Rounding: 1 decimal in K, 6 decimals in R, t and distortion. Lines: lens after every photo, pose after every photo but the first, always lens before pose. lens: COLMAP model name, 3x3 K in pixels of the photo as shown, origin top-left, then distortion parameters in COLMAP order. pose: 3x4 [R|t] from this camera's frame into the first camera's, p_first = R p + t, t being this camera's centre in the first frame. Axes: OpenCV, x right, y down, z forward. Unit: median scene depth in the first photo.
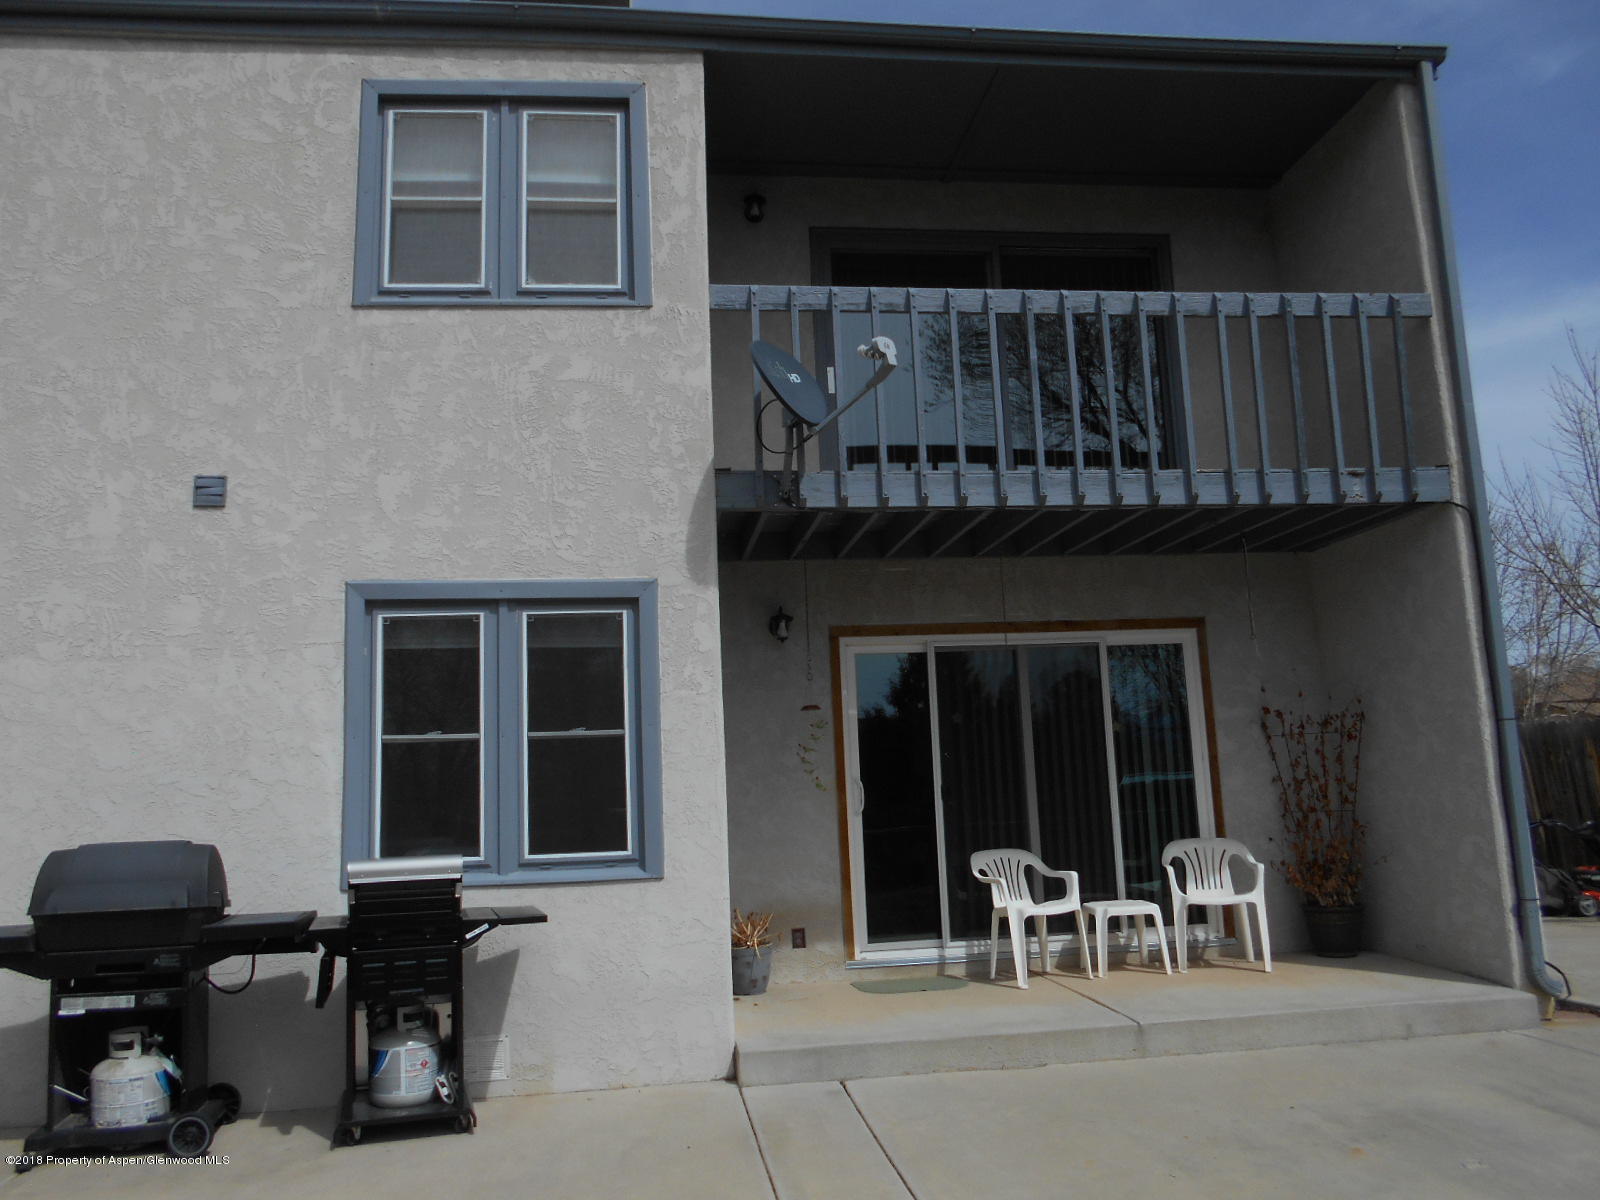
lens RADIAL K [[1214.5, 0, 800.1], [0, 1214.5, 596.3], [0, 0, 1]] dist [-0.031050, 0.014734]
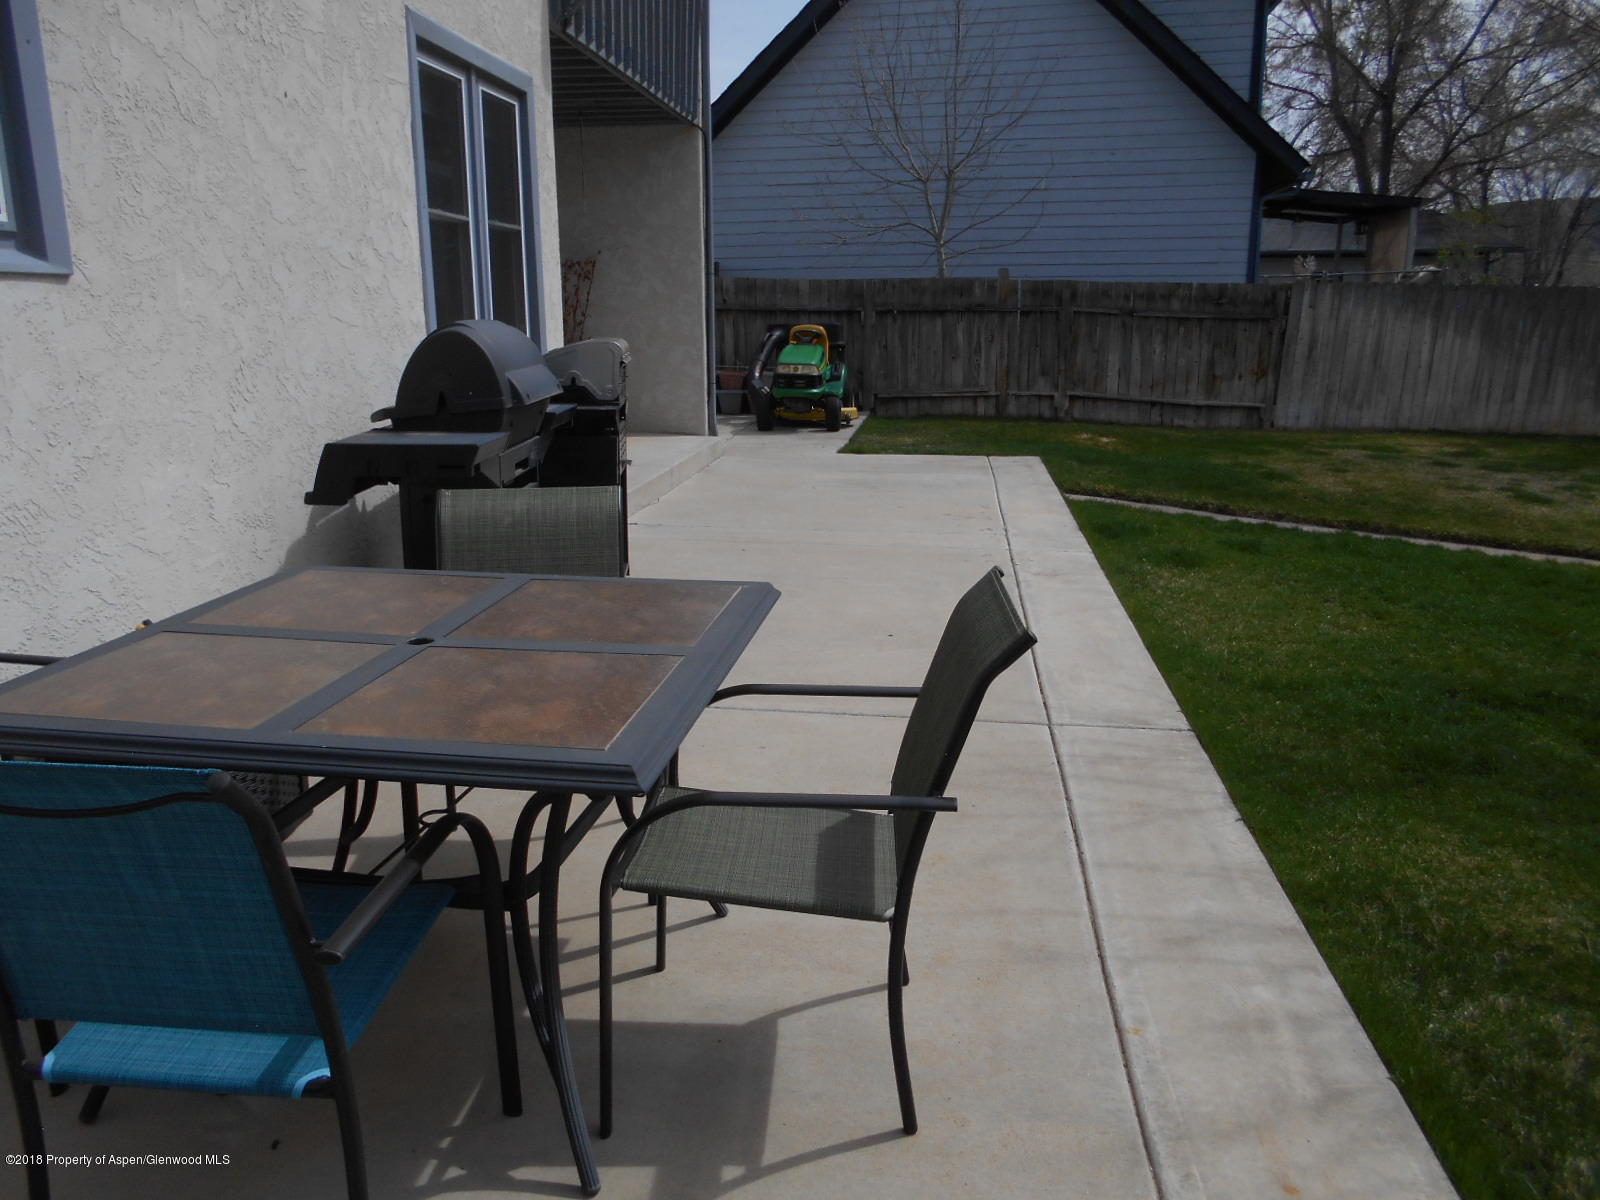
lens RADIAL K [[1214.5, 0, 798.0], [0, 1214.5, 605.6], [0, 0, 1]] dist [-0.031050, 0.014734]
pose [[0.254007, -0.194332, 0.947479, -1.176150], [-0.163895, 0.956793, 0.240180, 0.138900], [-0.953215, -0.216294, 0.211182, 0.516294]]
